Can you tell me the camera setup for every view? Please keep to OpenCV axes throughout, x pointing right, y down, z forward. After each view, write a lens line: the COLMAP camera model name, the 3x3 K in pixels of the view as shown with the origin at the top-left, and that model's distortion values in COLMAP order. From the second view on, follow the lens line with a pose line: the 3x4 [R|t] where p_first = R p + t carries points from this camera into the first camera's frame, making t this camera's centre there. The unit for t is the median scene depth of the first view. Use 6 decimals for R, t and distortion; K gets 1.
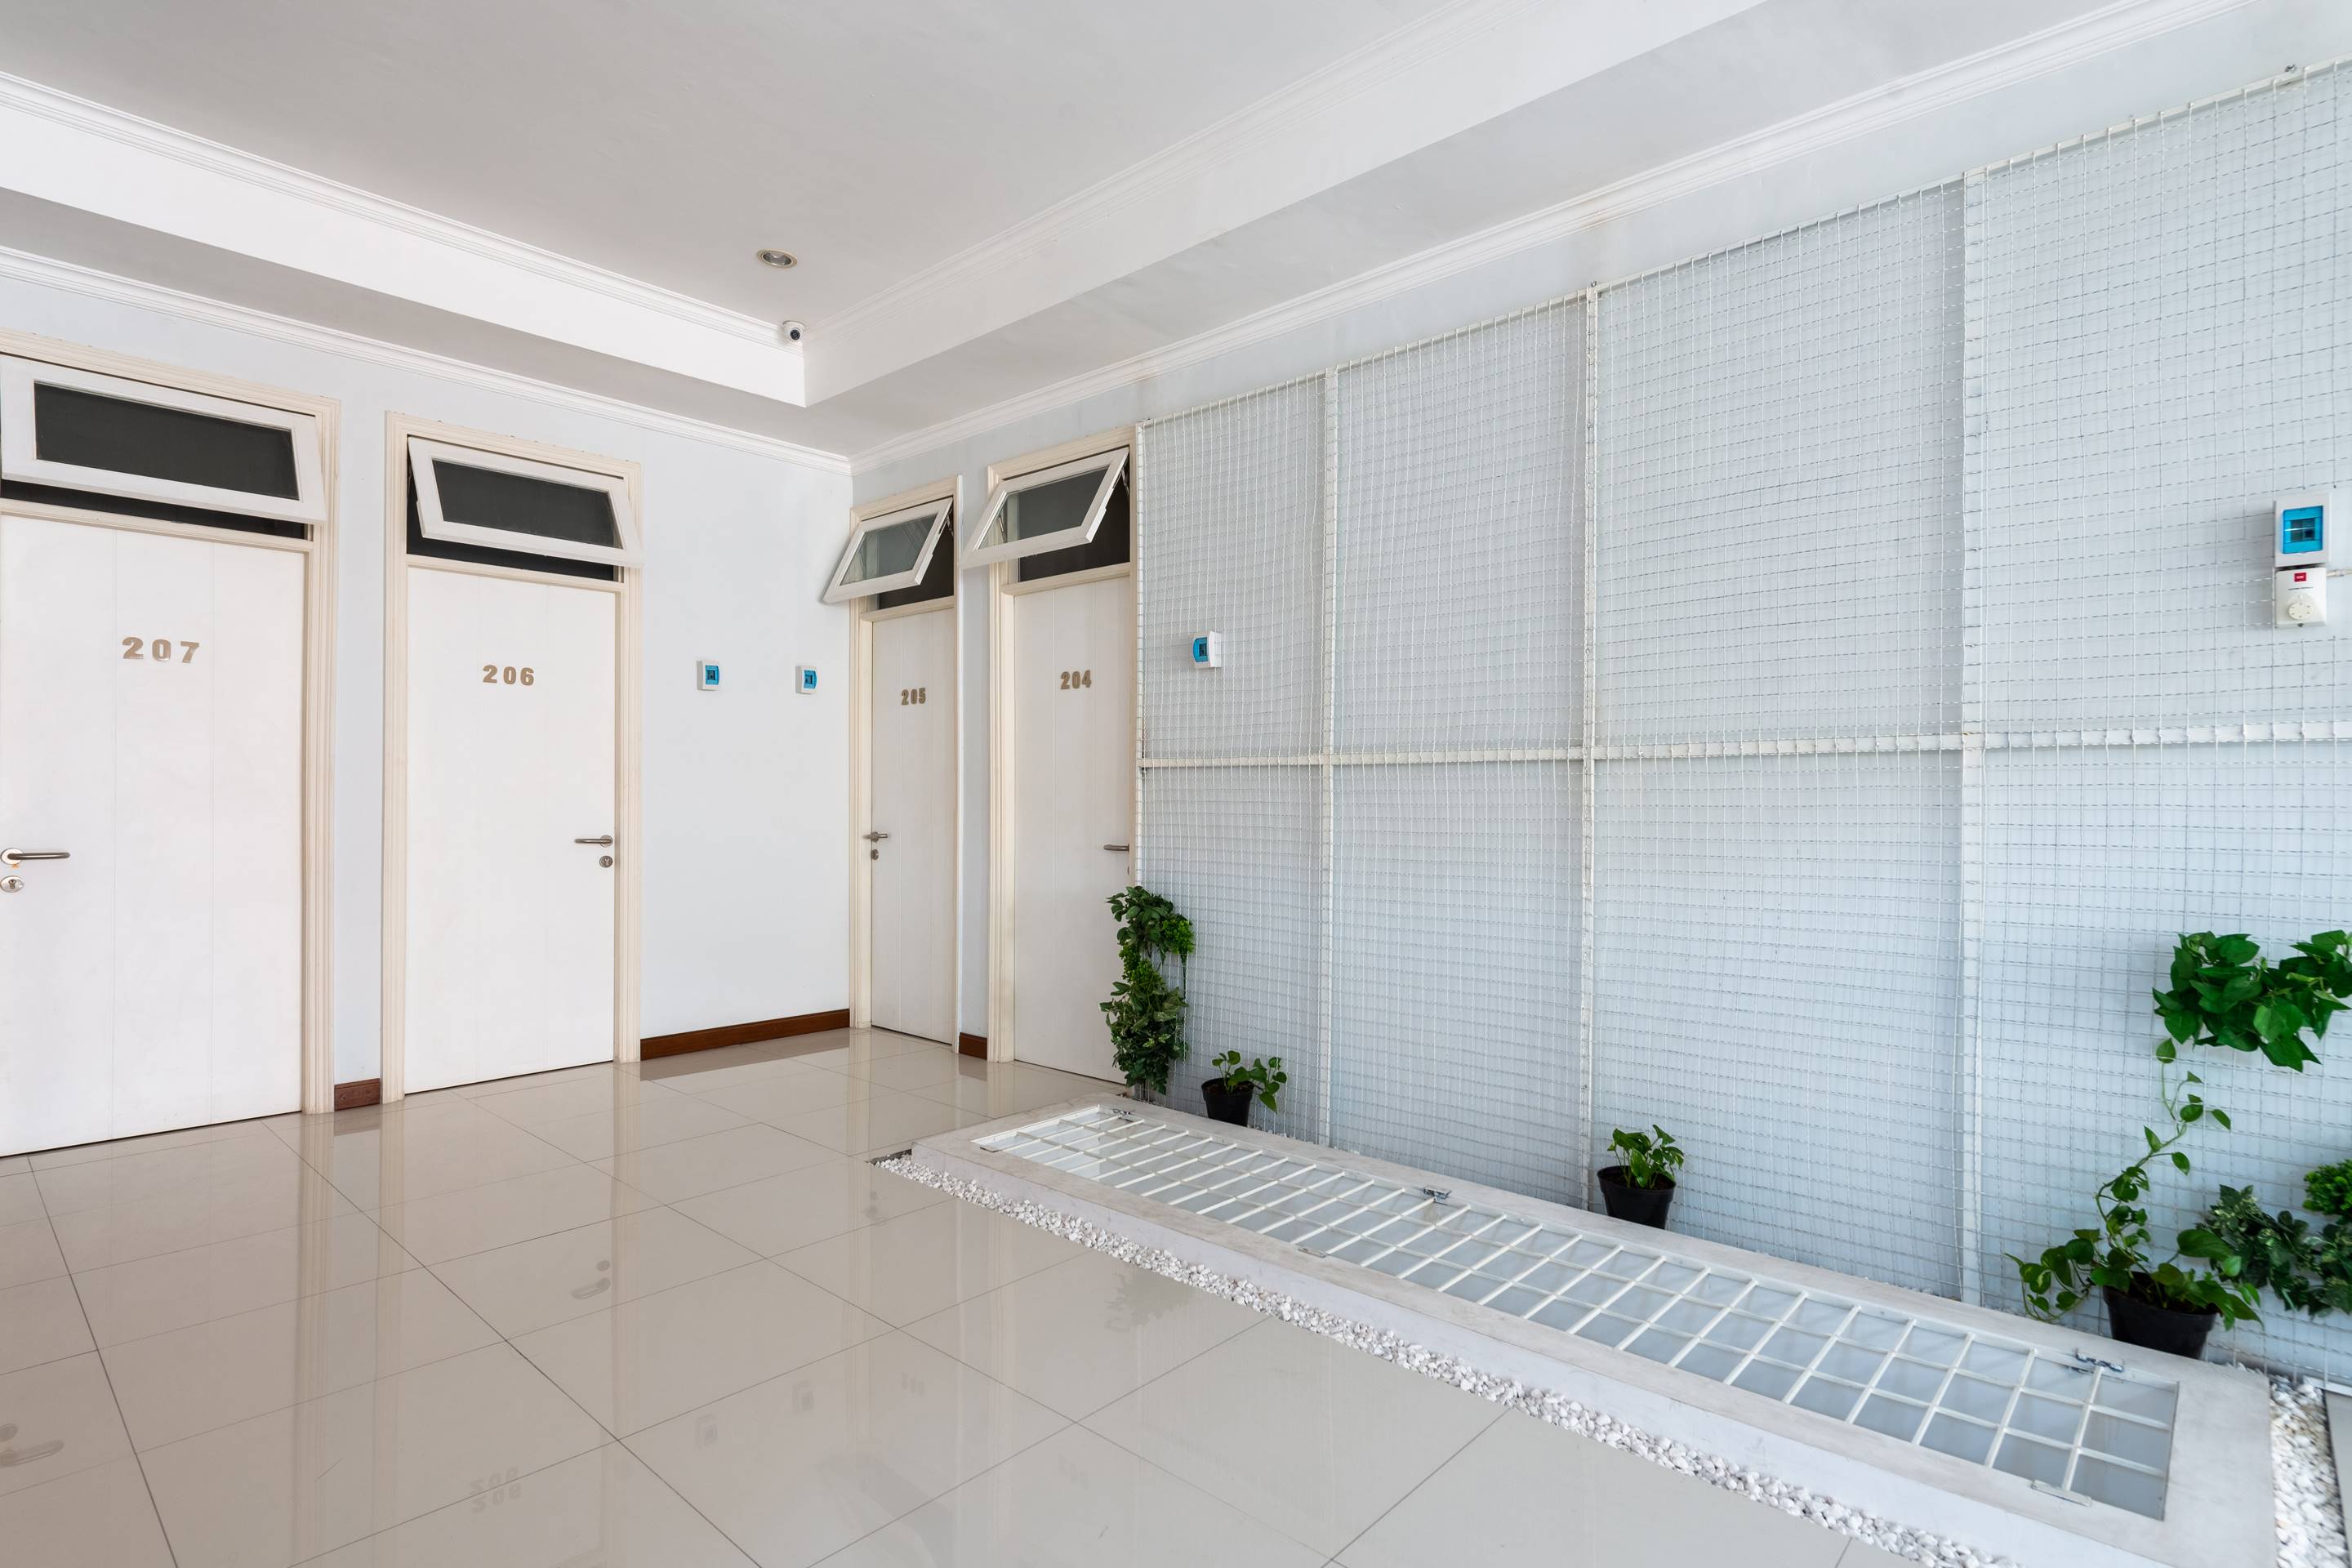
lens RADIAL K [[1150.9, 0, 1167.0], [0, 1150.9, 772.4], [0, 0, 1]] dist [0.018660, -0.011852]
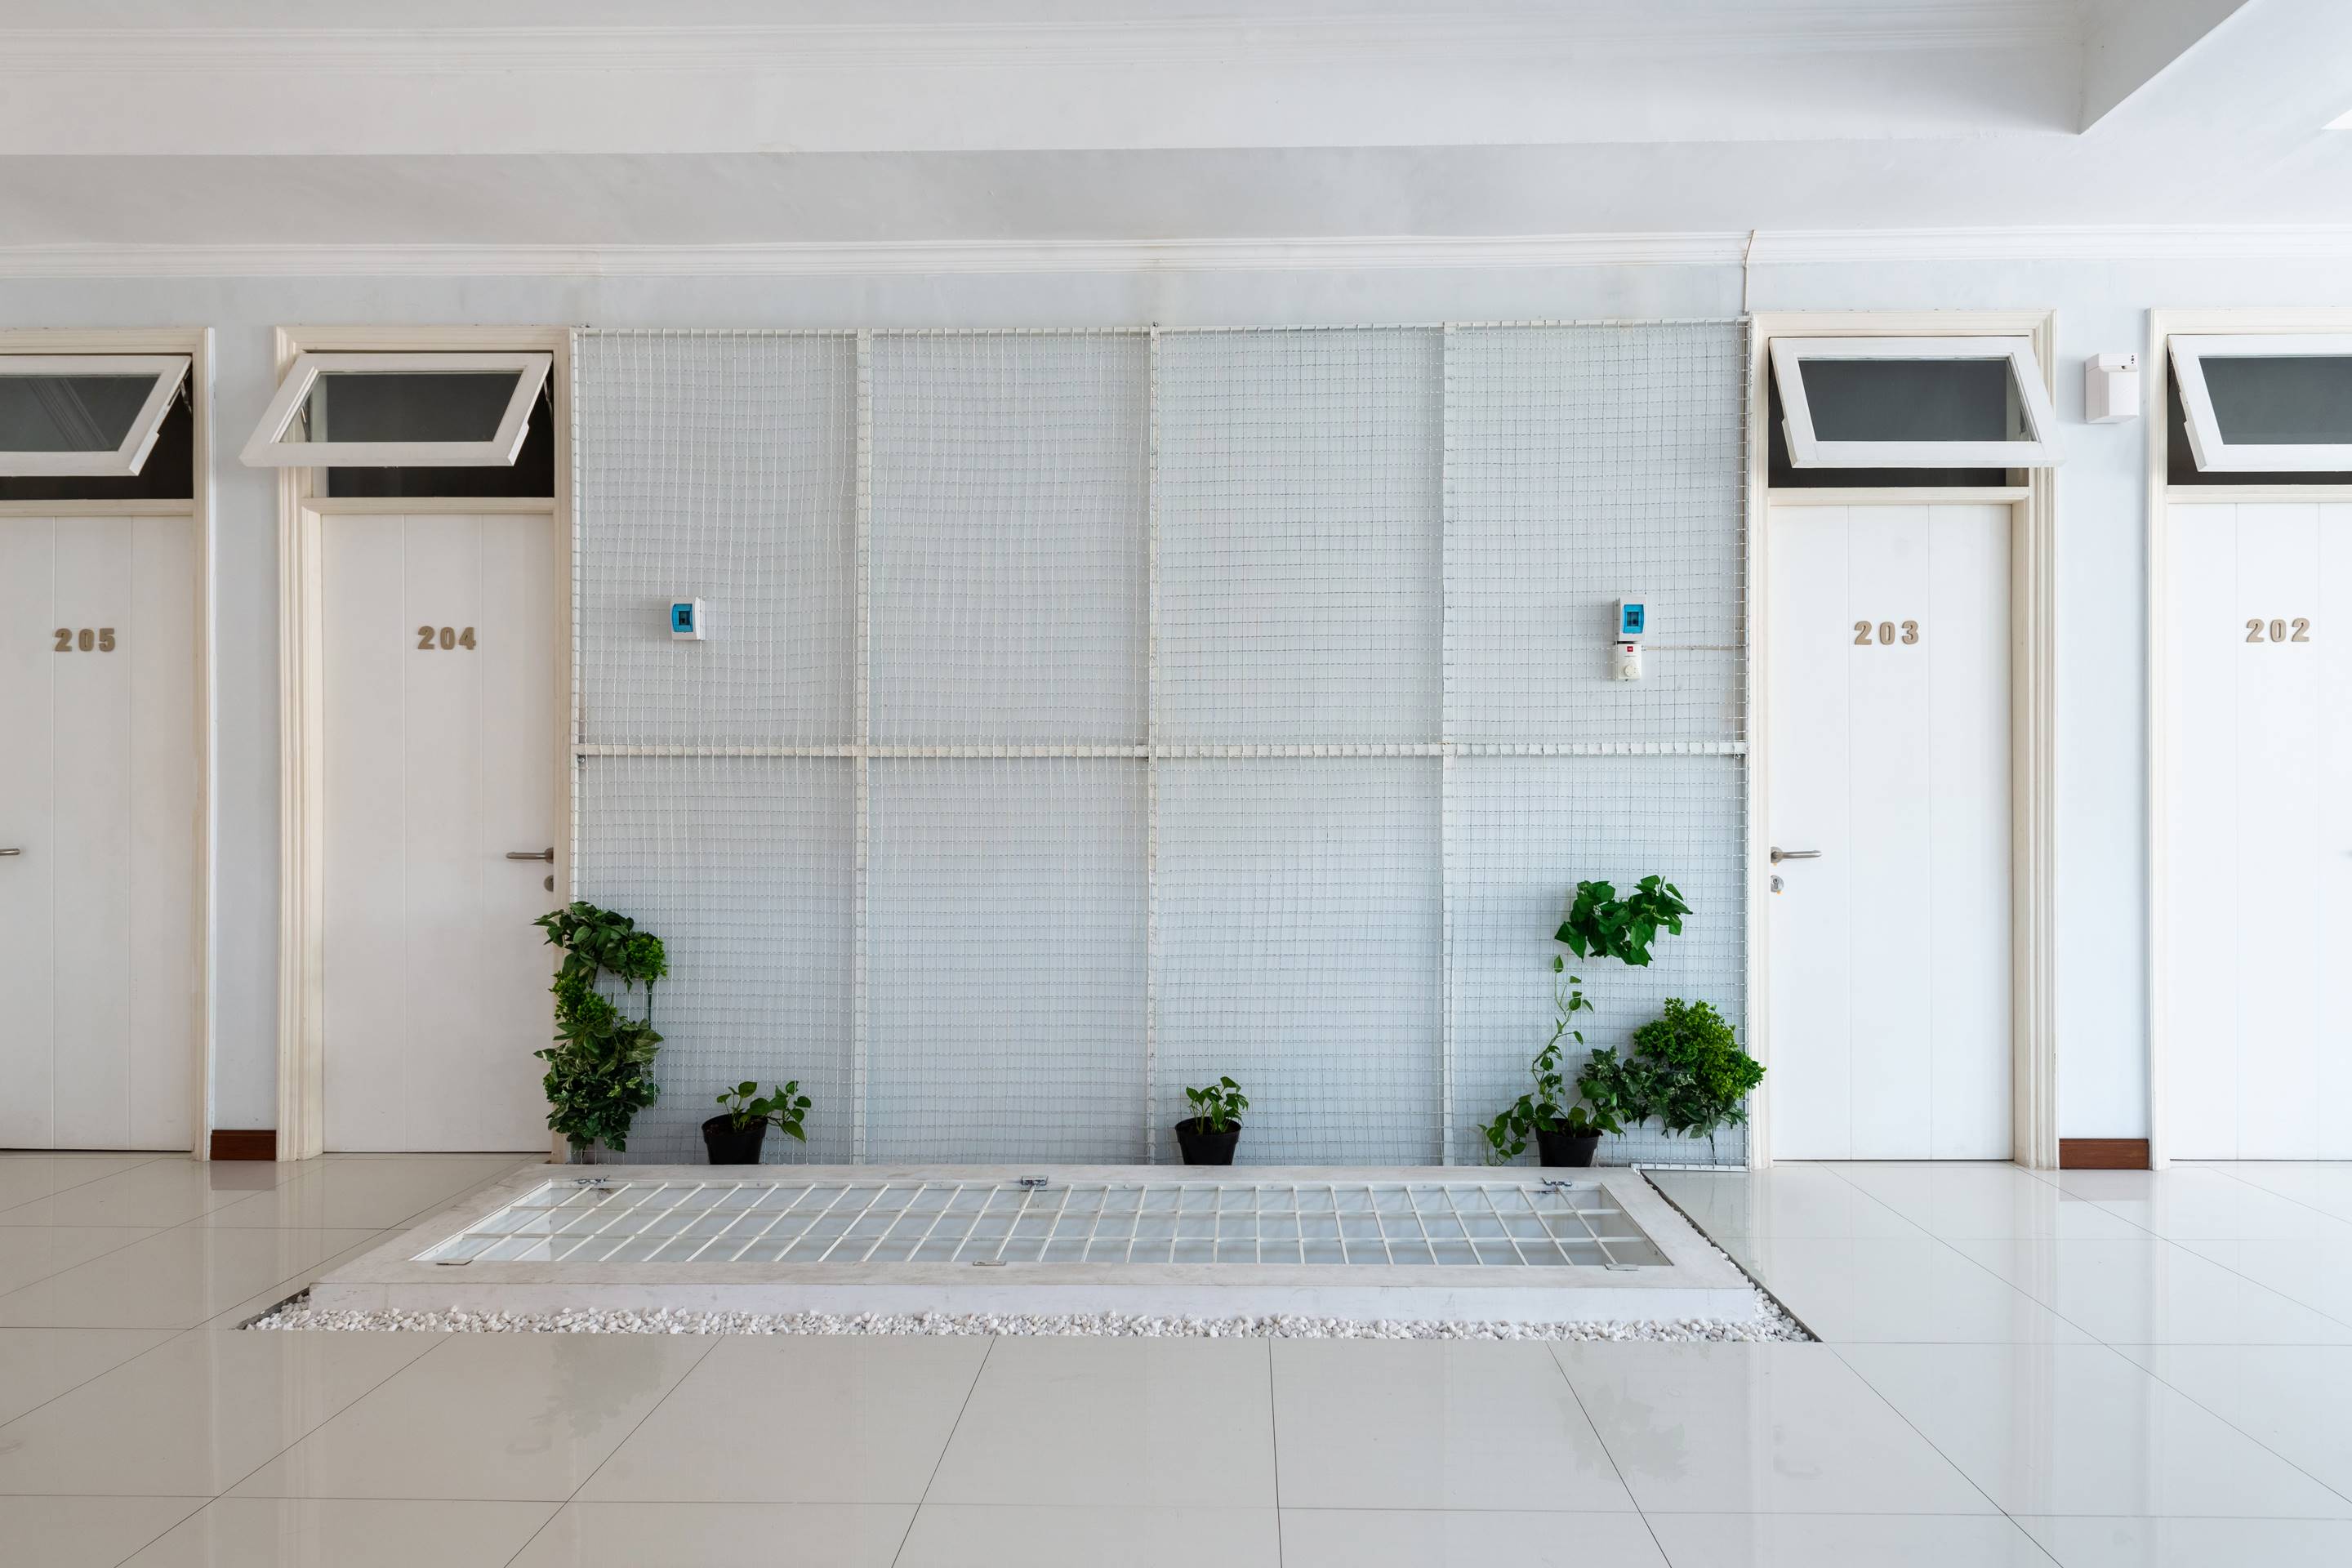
lens RADIAL K [[1176.9, 0, 1187.6], [0, 1176.9, 775.6], [0, 0, 1]] dist [0.019208, -0.014028]
pose [[0.757671, 0.009365, 0.652569, -0.335406], [-0.013594, 0.999907, 0.001434, 0.004361], [-0.652495, -0.009957, 0.757728, 0.127328]]
